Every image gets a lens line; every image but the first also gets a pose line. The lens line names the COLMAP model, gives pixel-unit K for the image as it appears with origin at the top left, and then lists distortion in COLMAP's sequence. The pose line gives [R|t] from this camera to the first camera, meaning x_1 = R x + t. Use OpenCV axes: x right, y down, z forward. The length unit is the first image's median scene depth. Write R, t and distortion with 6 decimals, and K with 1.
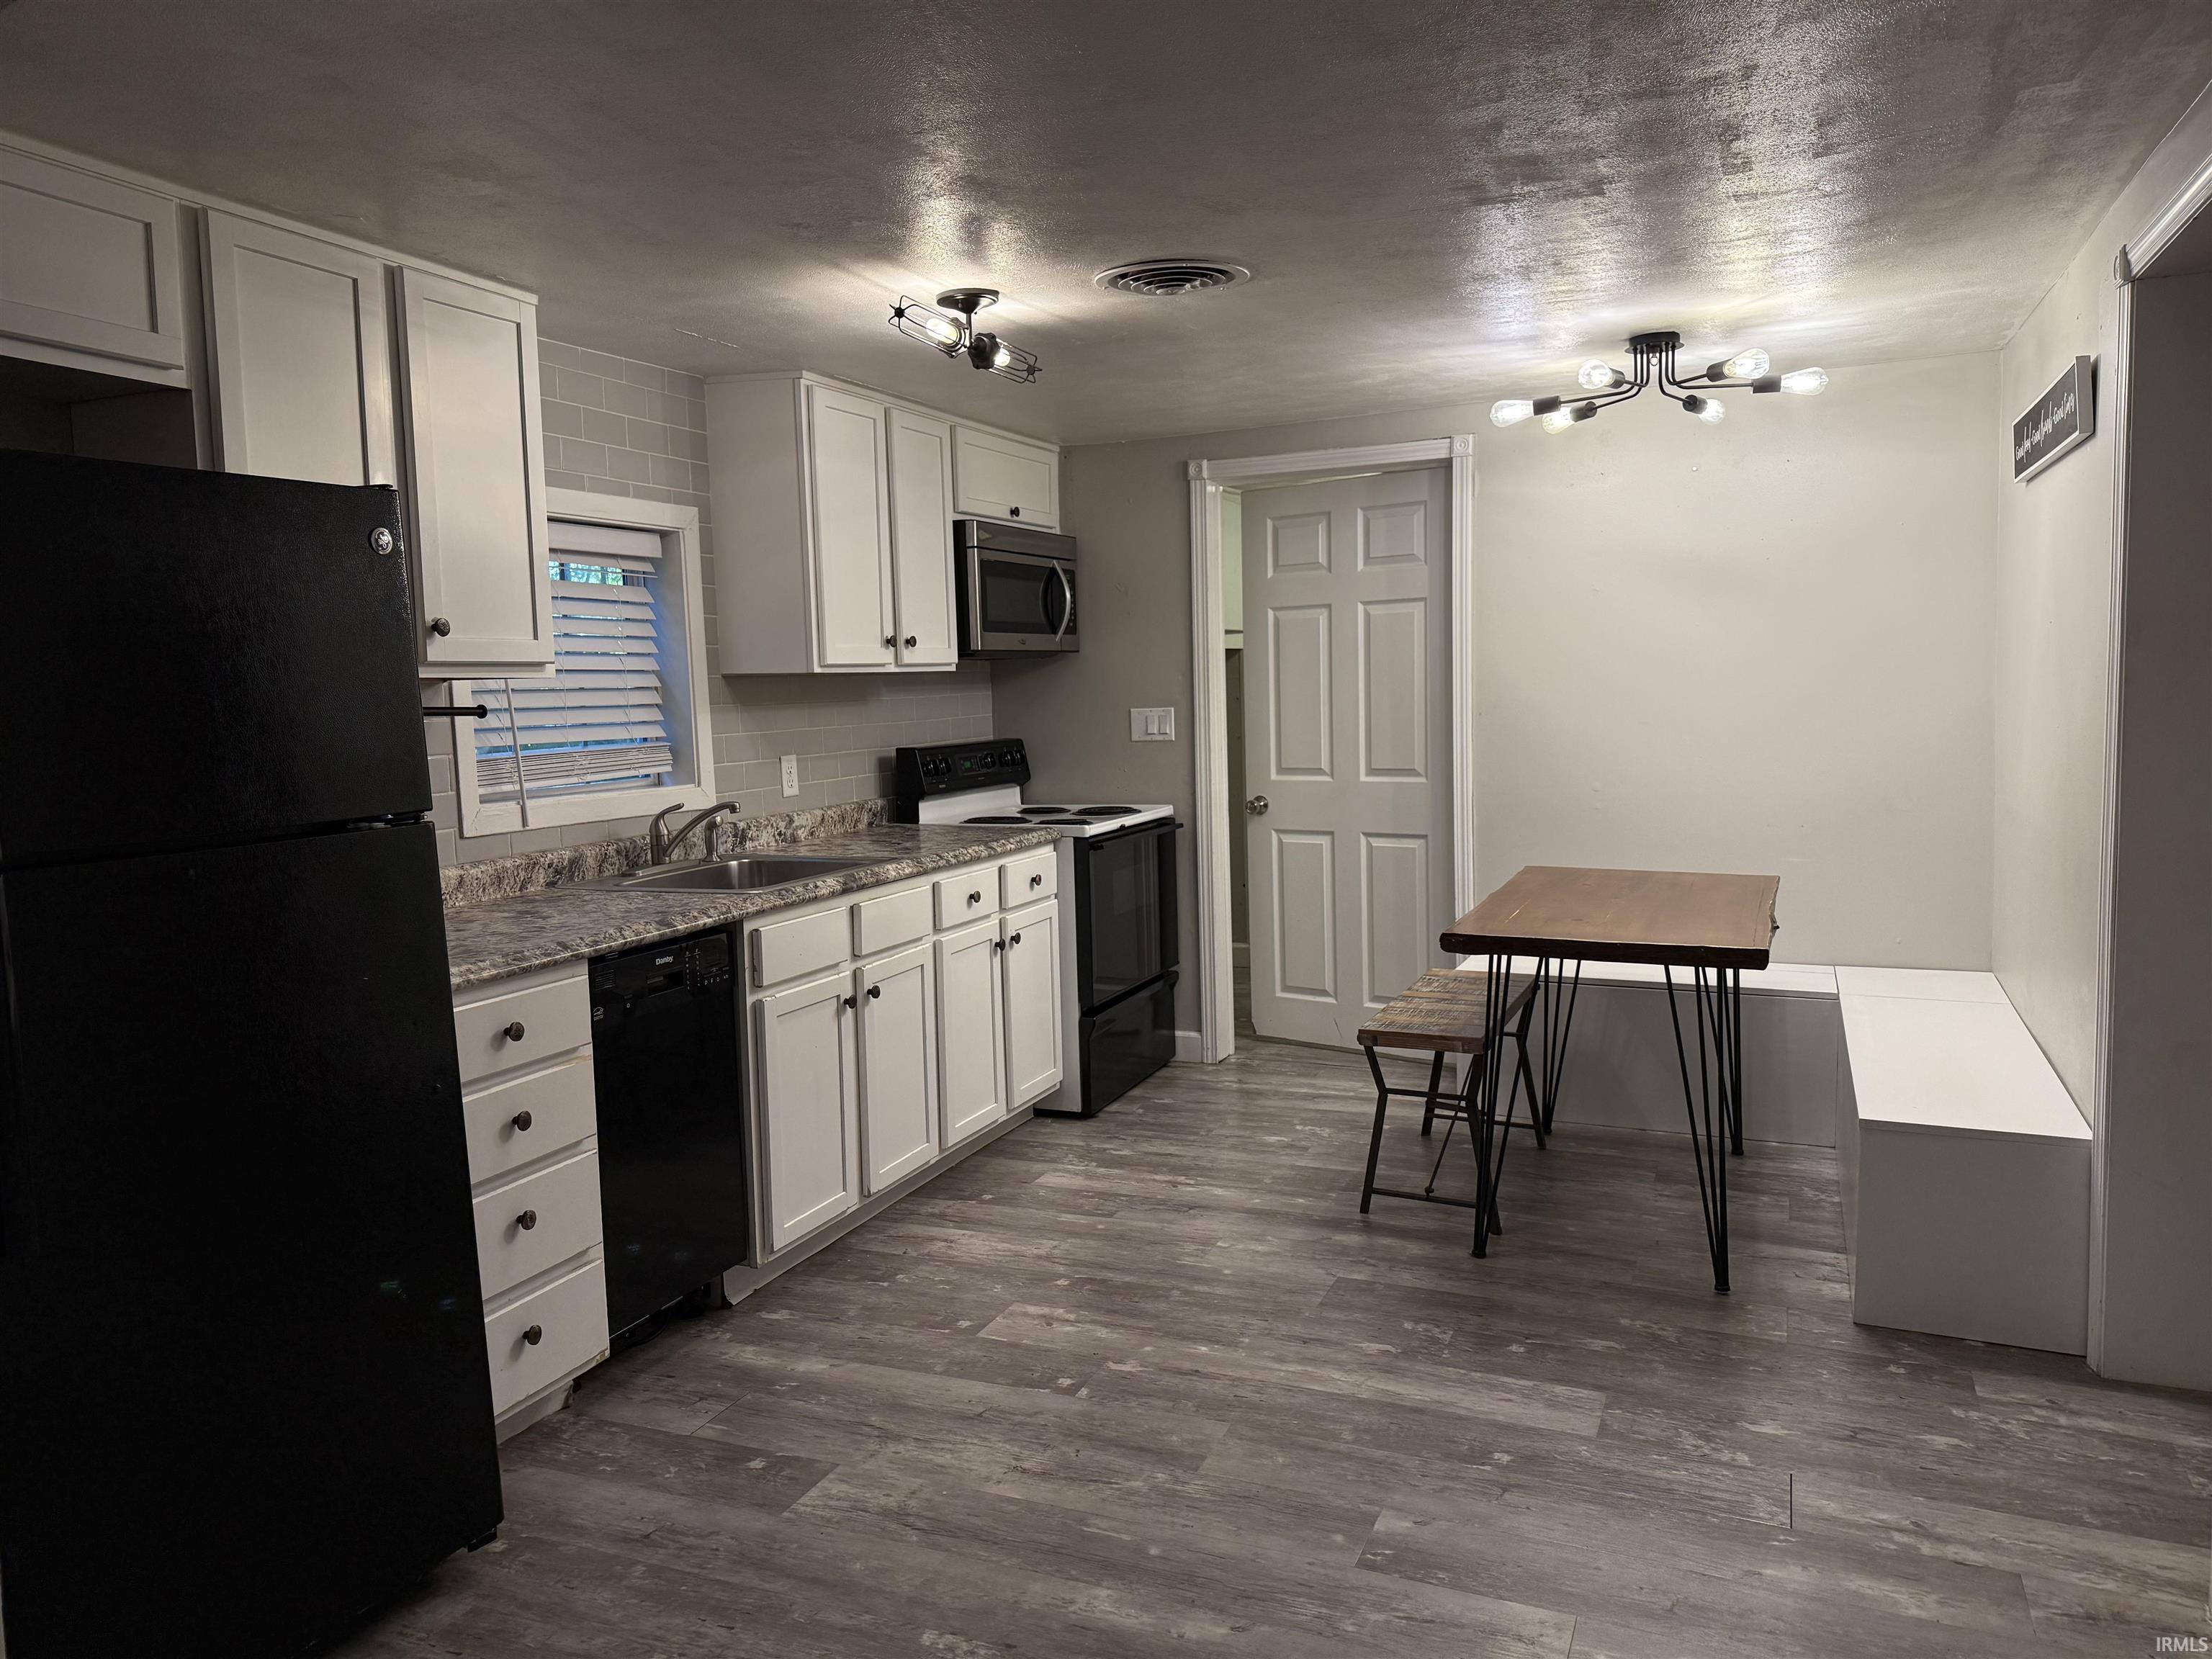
lens RADIAL K [[1547.6, 0, 1143.0], [0, 1547.6, 838.3], [0, 0, 1]] dist [0.124505, -0.115902]
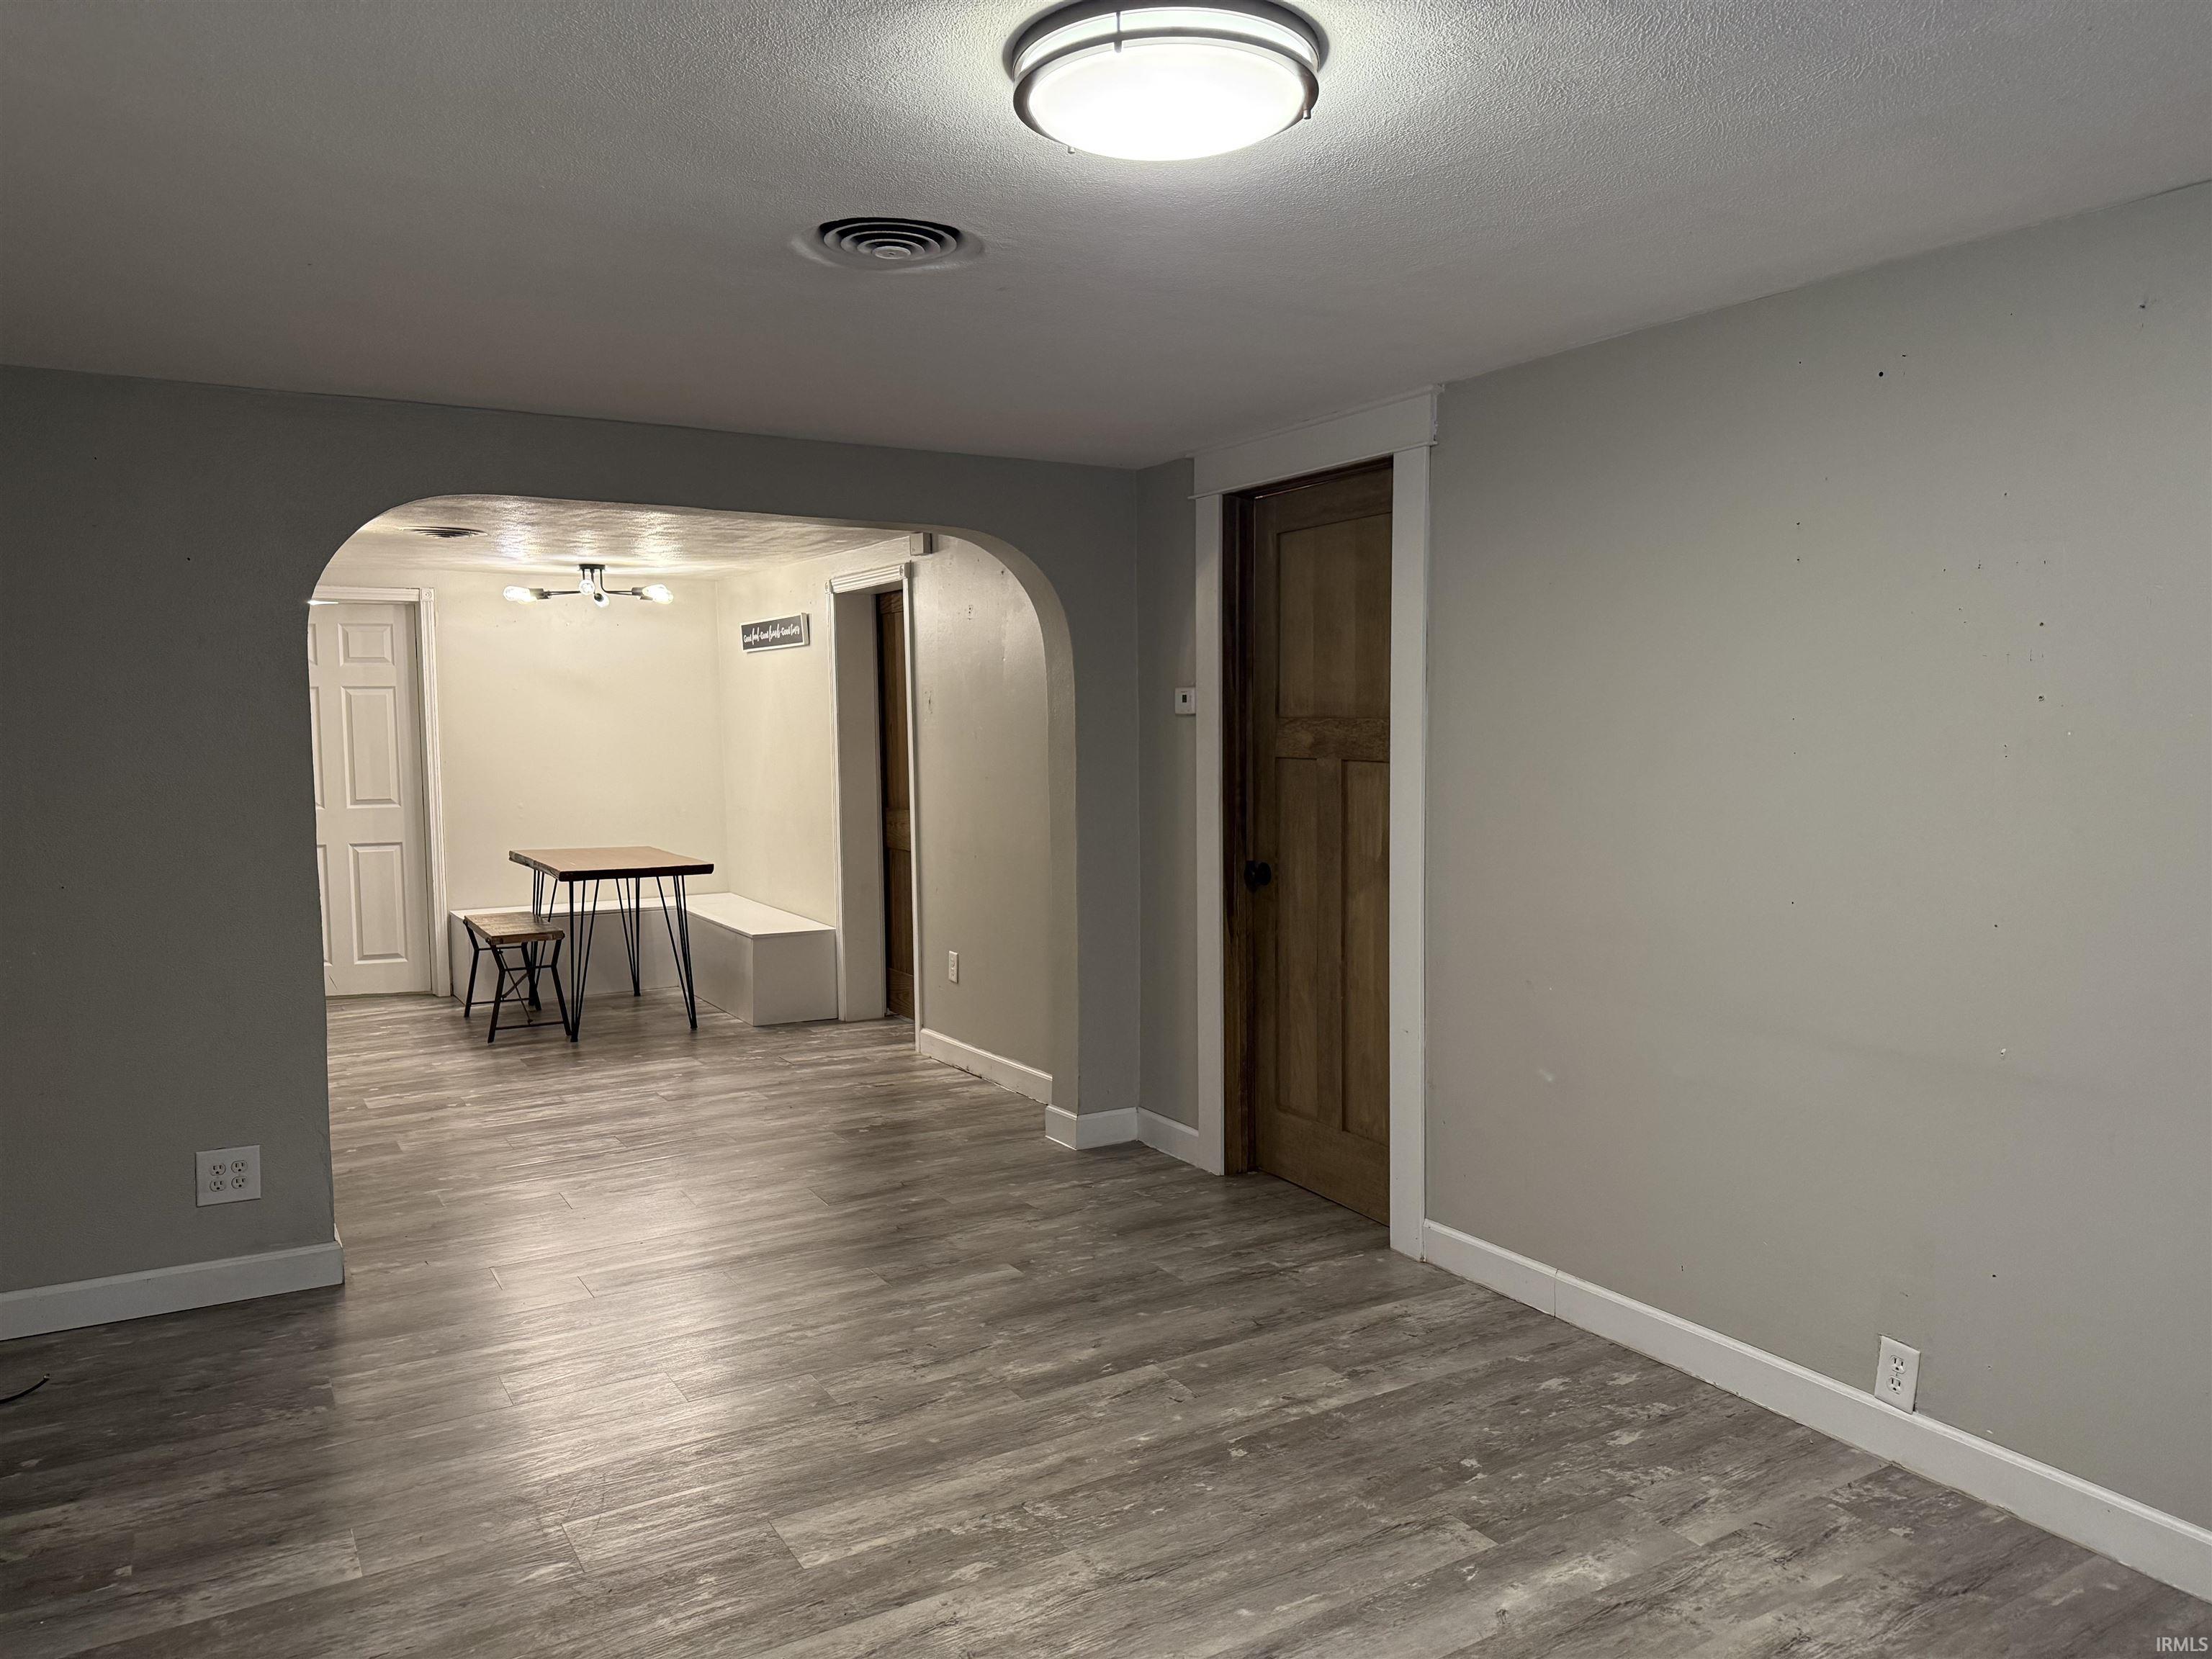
lens RADIAL K [[1557.0, 0, 1106.2], [0, 1557.0, 820.8], [0, 0, 1]] dist [0.091918, -0.100280]
pose [[0.601873, -0.034983, 0.797825, -0.779322], [0.076072, 0.997009, -0.013670, 0.061909], [-0.794960, 0.068920, 0.602734, -0.583780]]
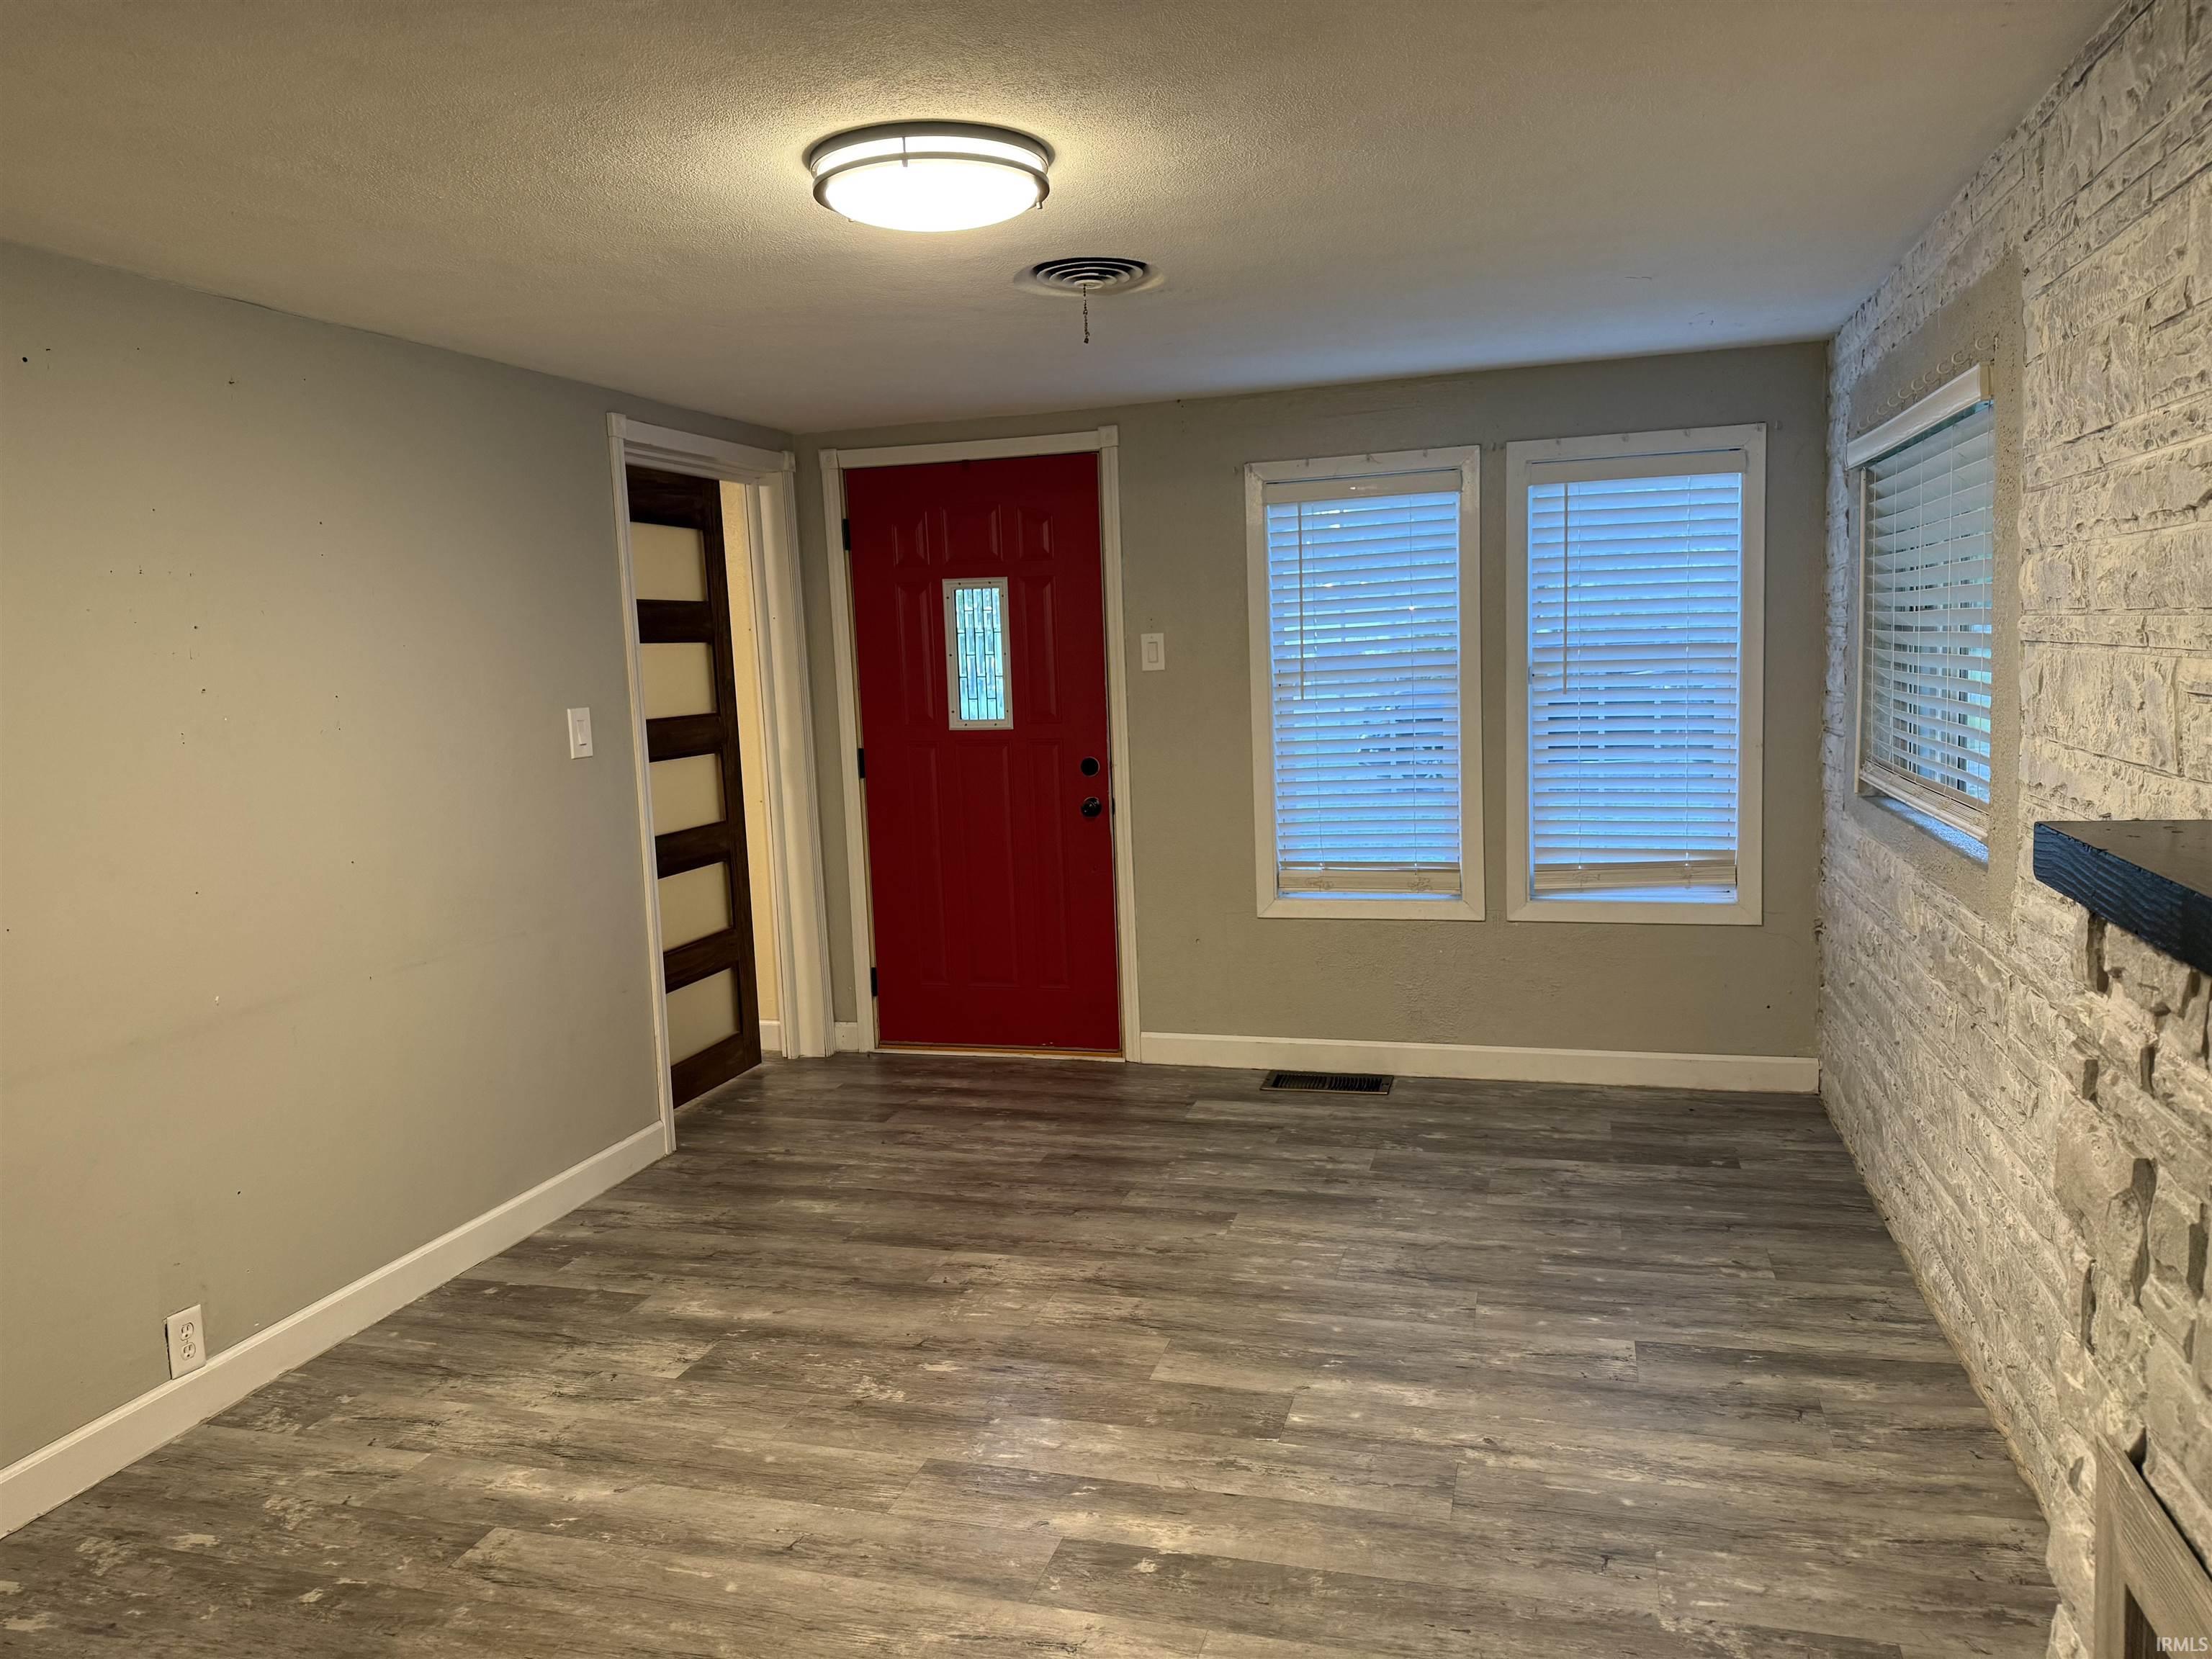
lens RADIAL K [[1554.0, 0, 1106.0], [0, 1554.0, 829.5], [0, 0, 1]] dist [0.176581, -0.290017]
pose [[-0.991853, 0.084386, -0.095432, -0.395089], [0.061220, 0.972701, 0.223840, -0.045499], [0.111716, 0.216174, -0.969943, 0.276129]]
